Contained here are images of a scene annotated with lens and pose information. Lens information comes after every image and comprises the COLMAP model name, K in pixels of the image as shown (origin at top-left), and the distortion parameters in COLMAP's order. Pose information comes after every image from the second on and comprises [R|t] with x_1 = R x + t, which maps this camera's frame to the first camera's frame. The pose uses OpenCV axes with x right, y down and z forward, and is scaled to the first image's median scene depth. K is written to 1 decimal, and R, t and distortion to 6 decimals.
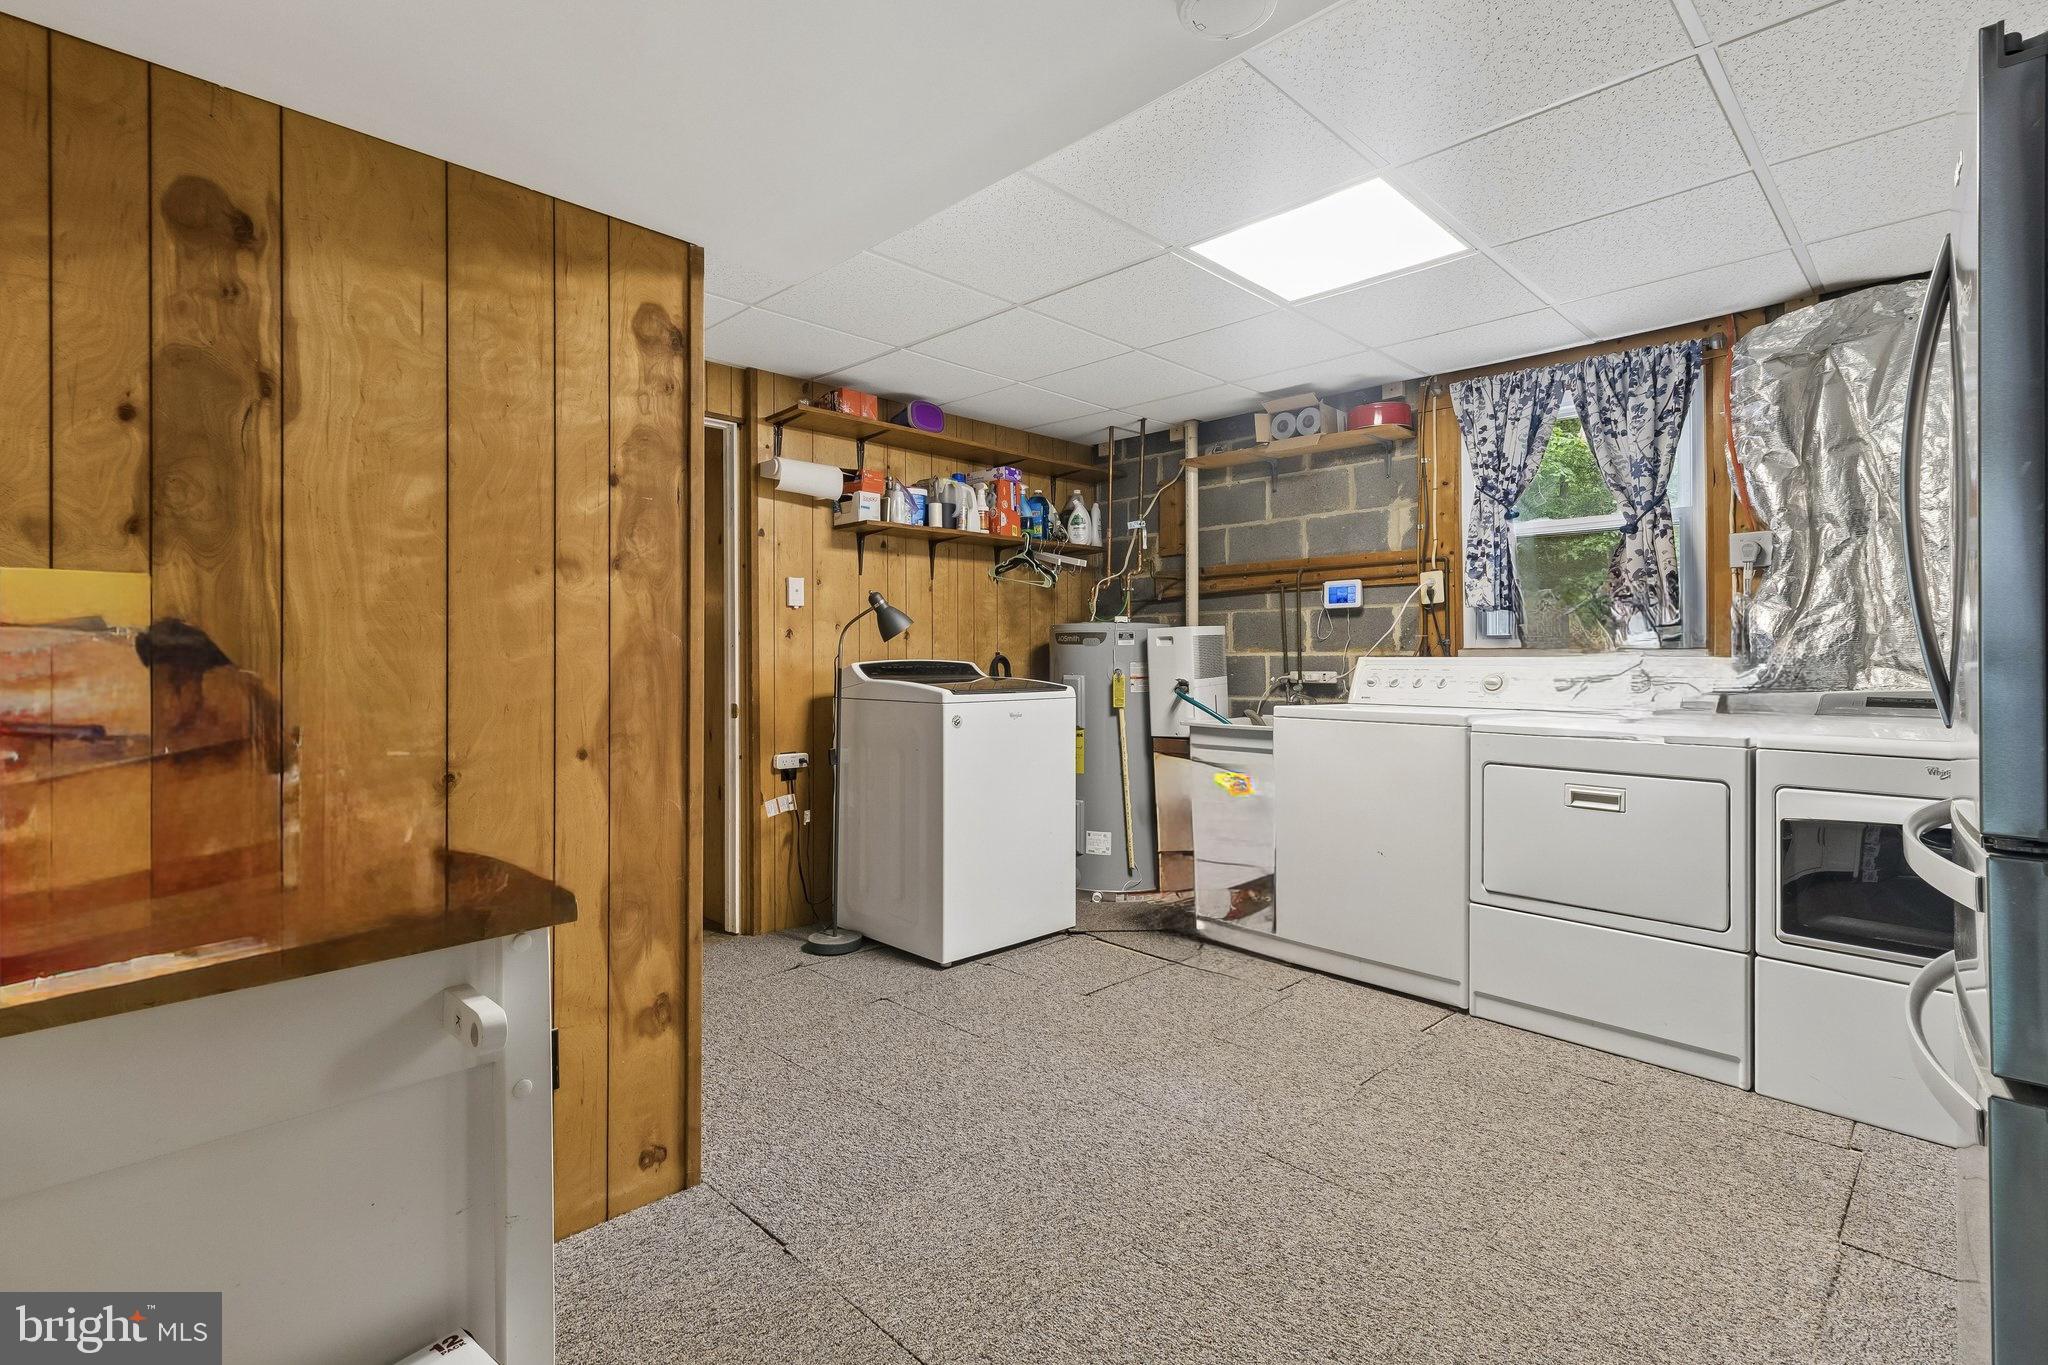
lens RADIAL K [[953.6, 0, 1028.7], [0, 953.6, 646.8], [0, 0, 1]] dist [0.004800, 0.000548]
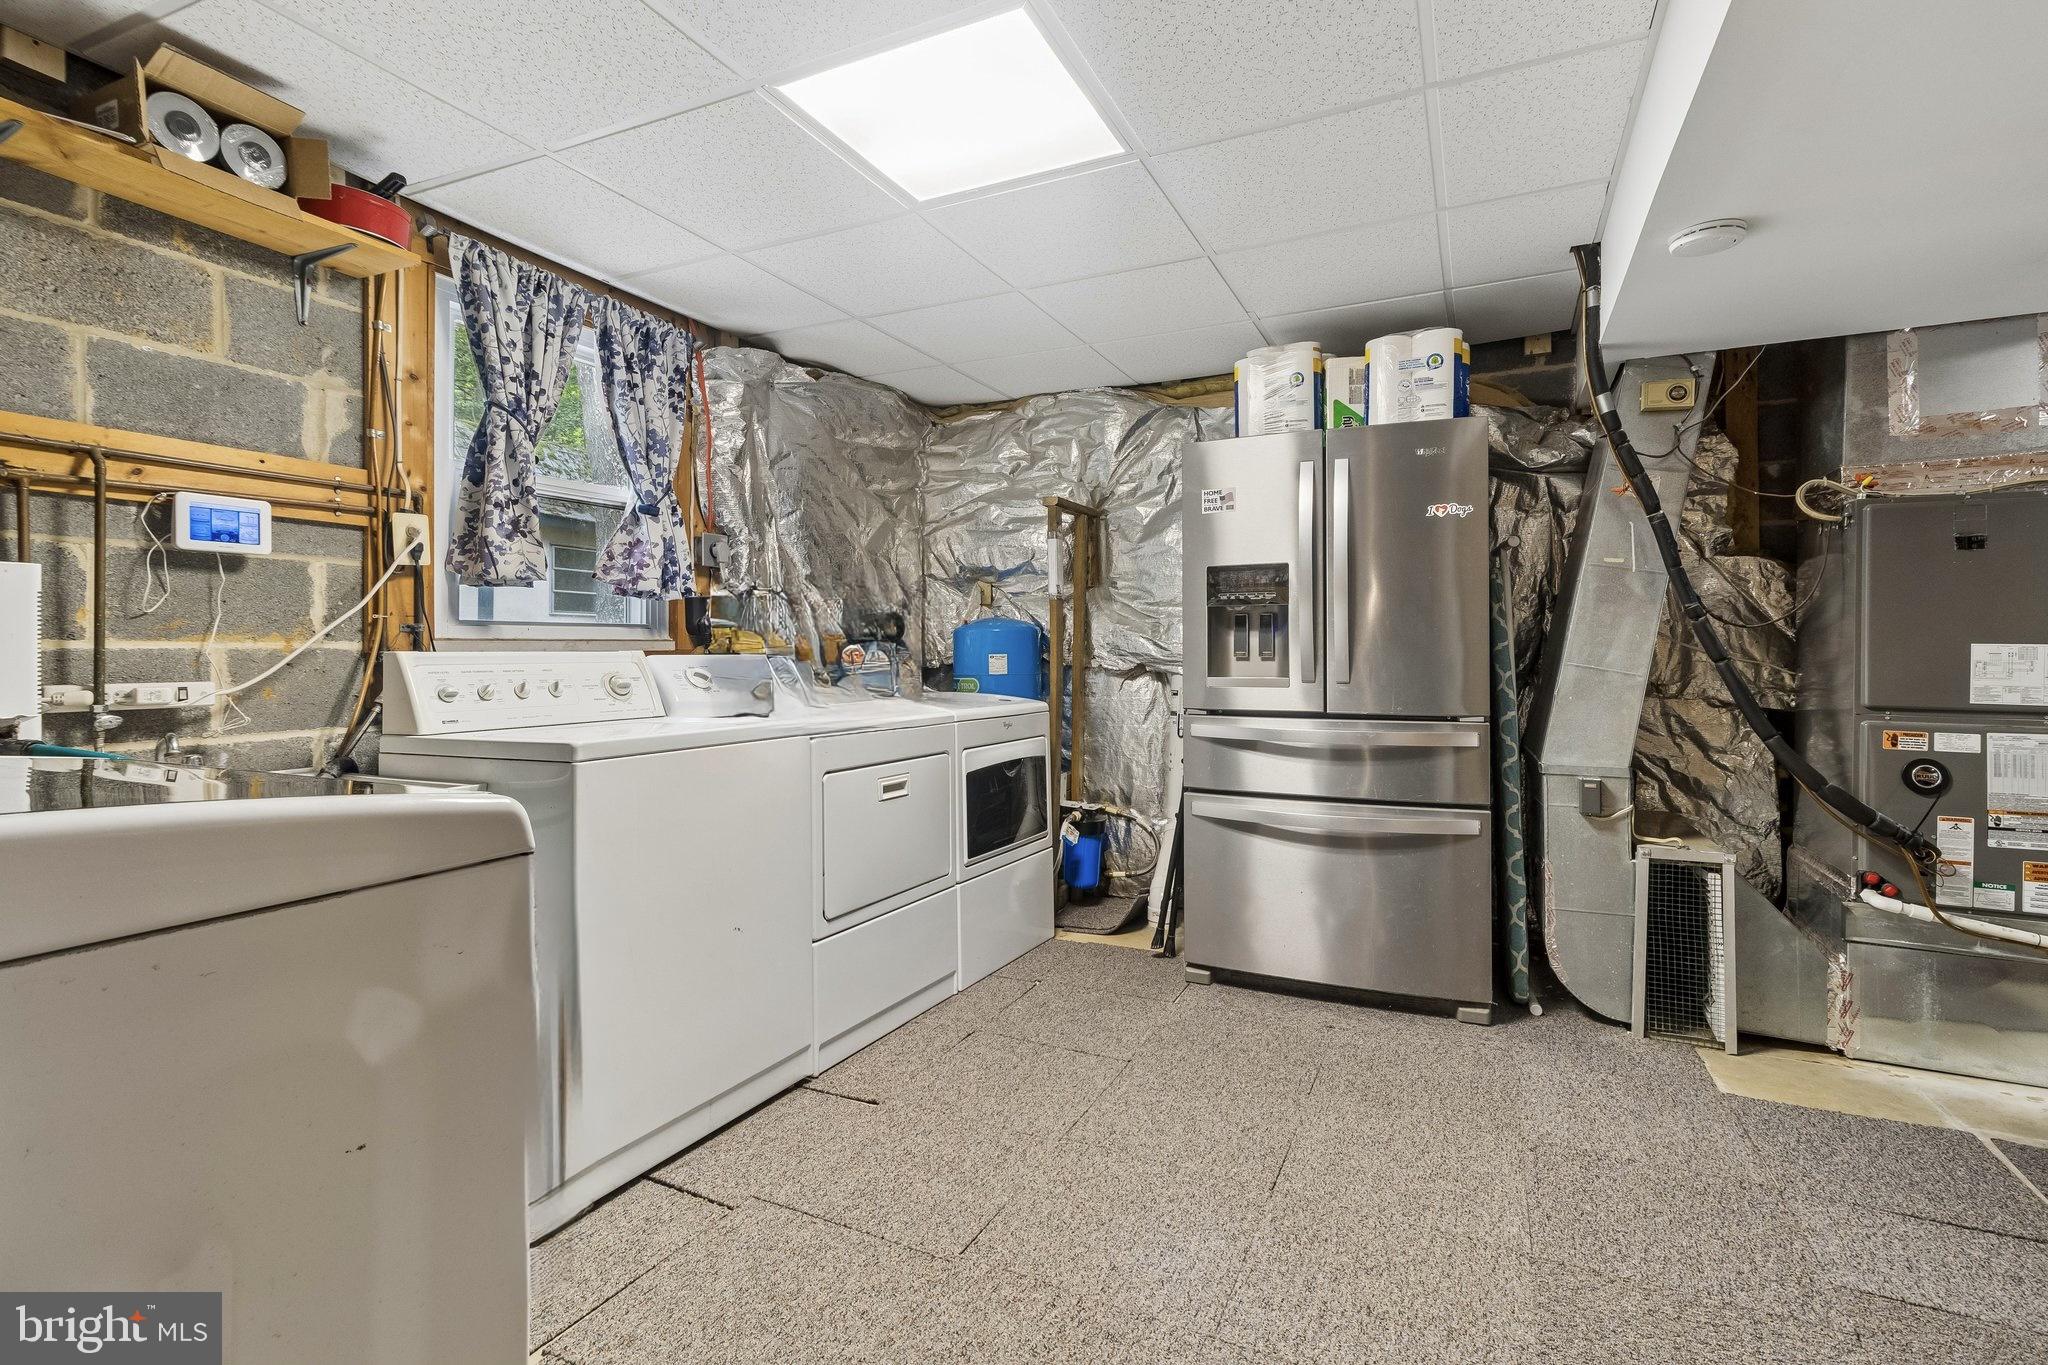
lens RADIAL K [[953.6, 0, 1028.7], [0, 953.6, 646.8], [0, 0, 1]] dist [0.004800, 0.000548]
pose [[-0.325321, 0.007520, 0.945574, -0.313438], [-0.005985, 0.999932, -0.010011, 0.012170], [-0.945585, -0.008916, -0.325253, 0.876925]]
